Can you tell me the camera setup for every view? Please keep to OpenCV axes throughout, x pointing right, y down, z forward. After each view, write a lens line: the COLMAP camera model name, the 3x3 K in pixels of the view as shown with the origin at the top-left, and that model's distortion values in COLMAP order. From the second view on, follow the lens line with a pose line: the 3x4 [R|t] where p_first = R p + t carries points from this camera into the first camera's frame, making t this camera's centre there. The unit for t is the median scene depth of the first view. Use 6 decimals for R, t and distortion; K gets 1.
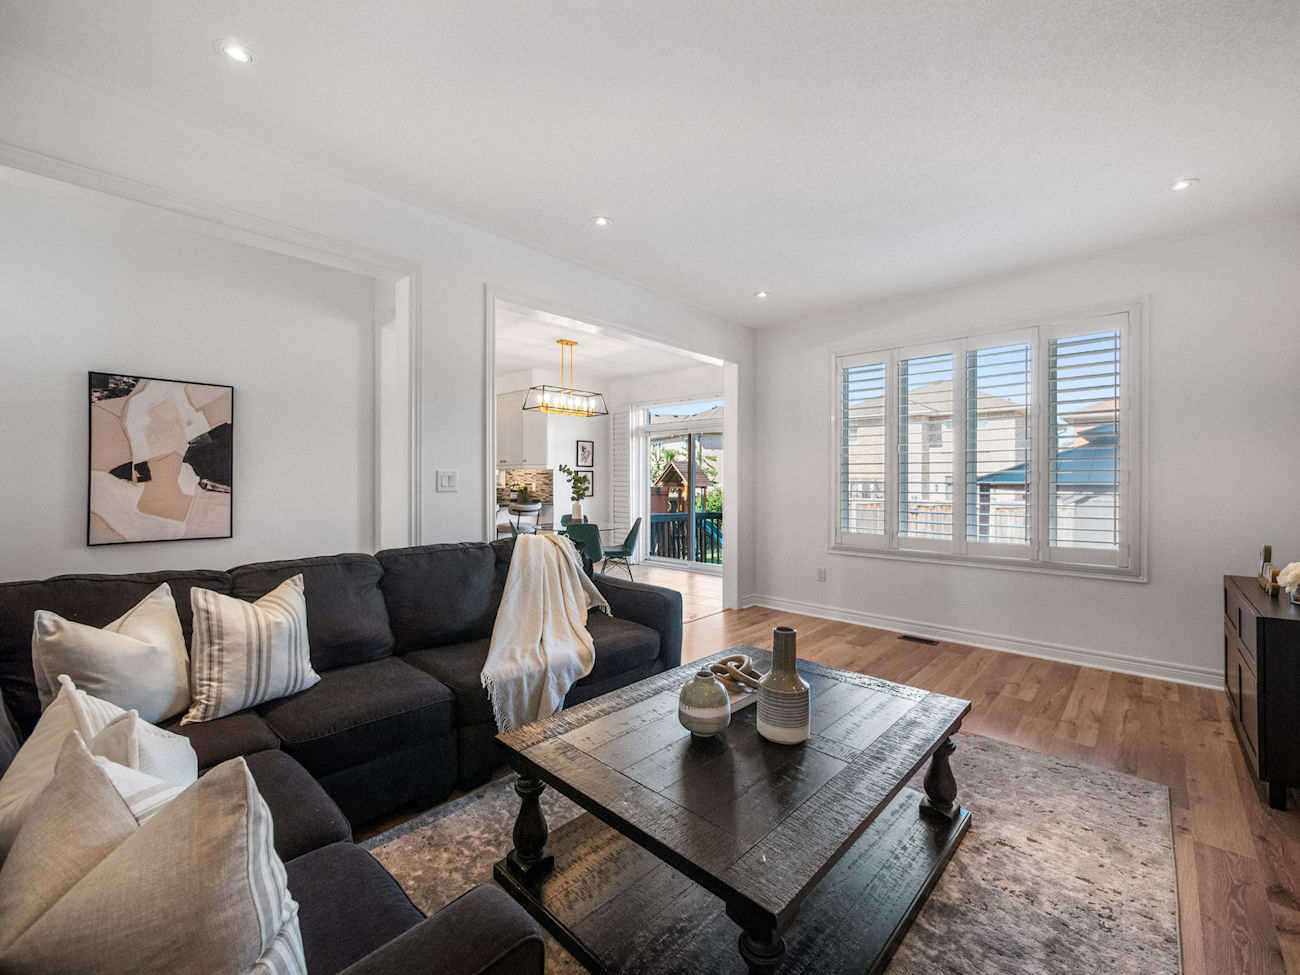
lens RADIAL K [[560.9, 0, 661.4], [0, 560.9, 482.8], [0, 0, 1]] dist [0.007798, 0.000244]
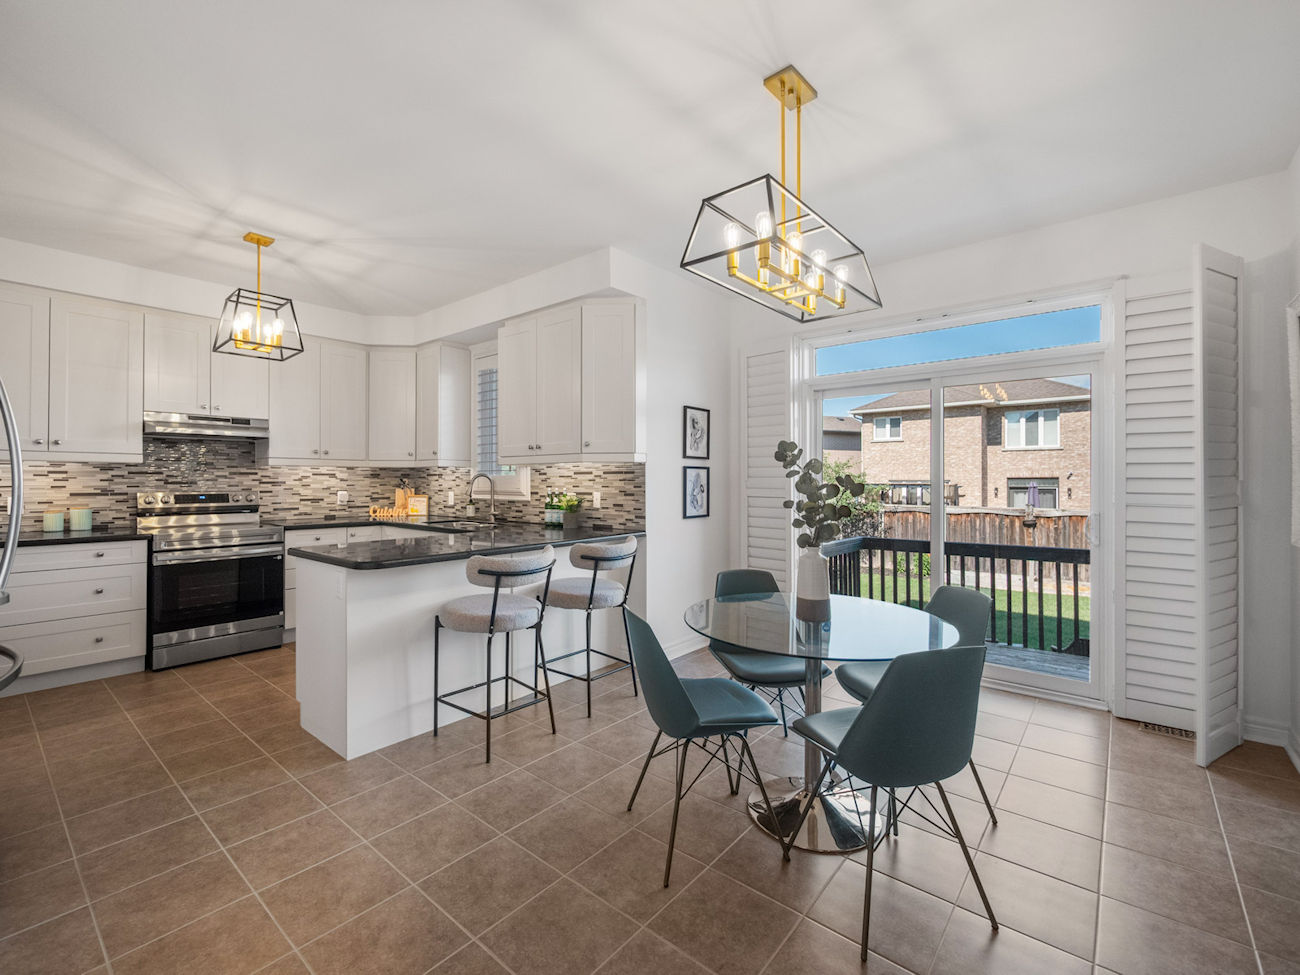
lens RADIAL K [[560.9, 0, 651.5], [0, 560.9, 478.5], [0, 0, 1]] dist [0.007798, 0.000244]
pose [[0.998699, -0.000507, 0.050988, -0.202690], [0.001140, 0.999923, -0.012379, -0.004813], [-0.050978, 0.012421, 0.998623, 0.495835]]
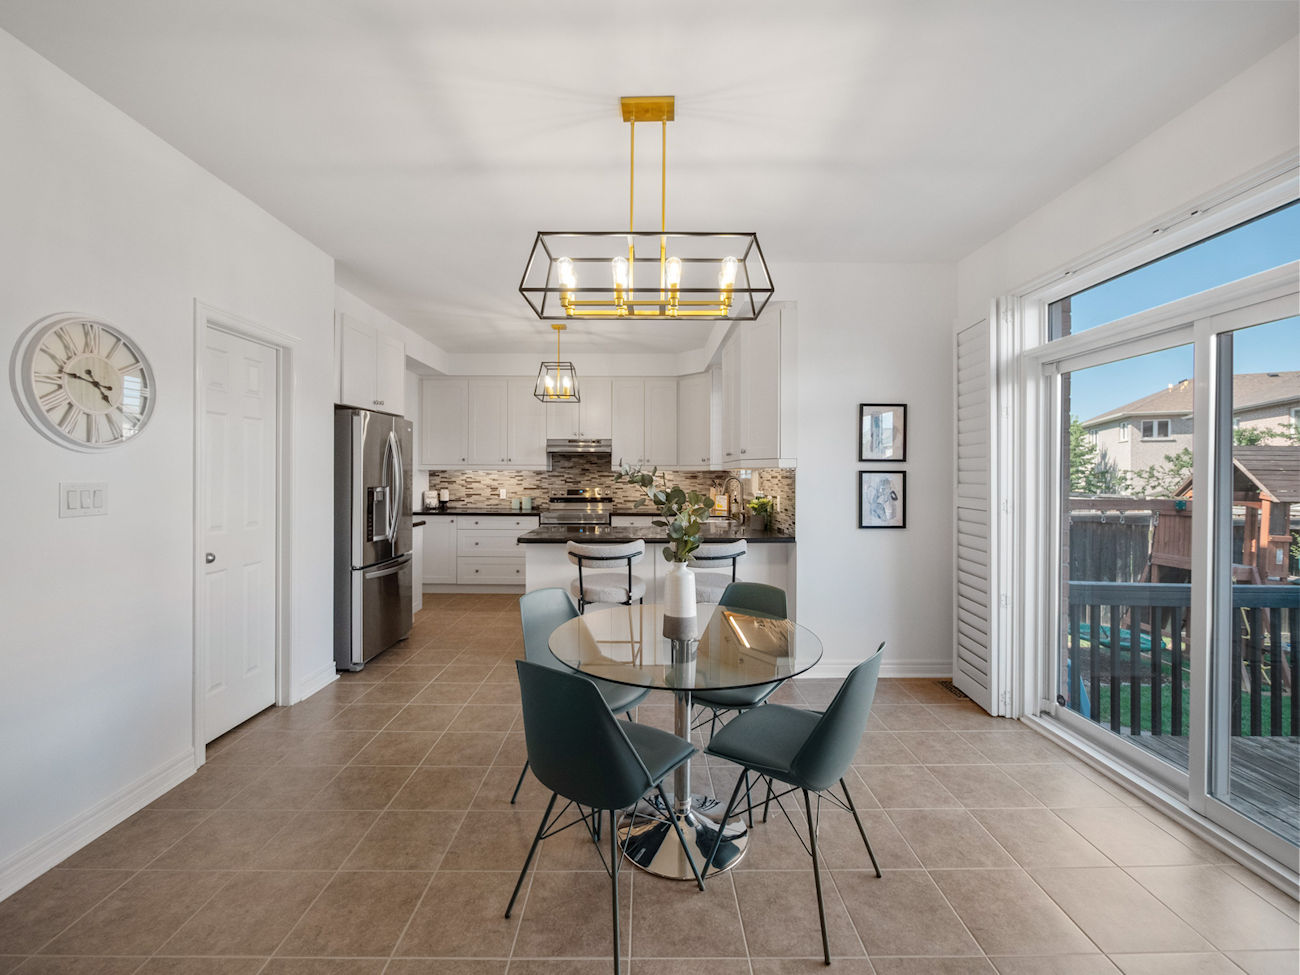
lens RADIAL K [[560.9, 0, 679.8], [0, 560.9, 473.9], [0, 0, 1]] dist [0.007798, 0.000244]
pose [[0.692549, 0.000438, -0.721371, 0.073541], [-0.009786, 0.999913, -0.008788, -0.013532], [0.721305, 0.013146, 0.692493, 0.575993]]
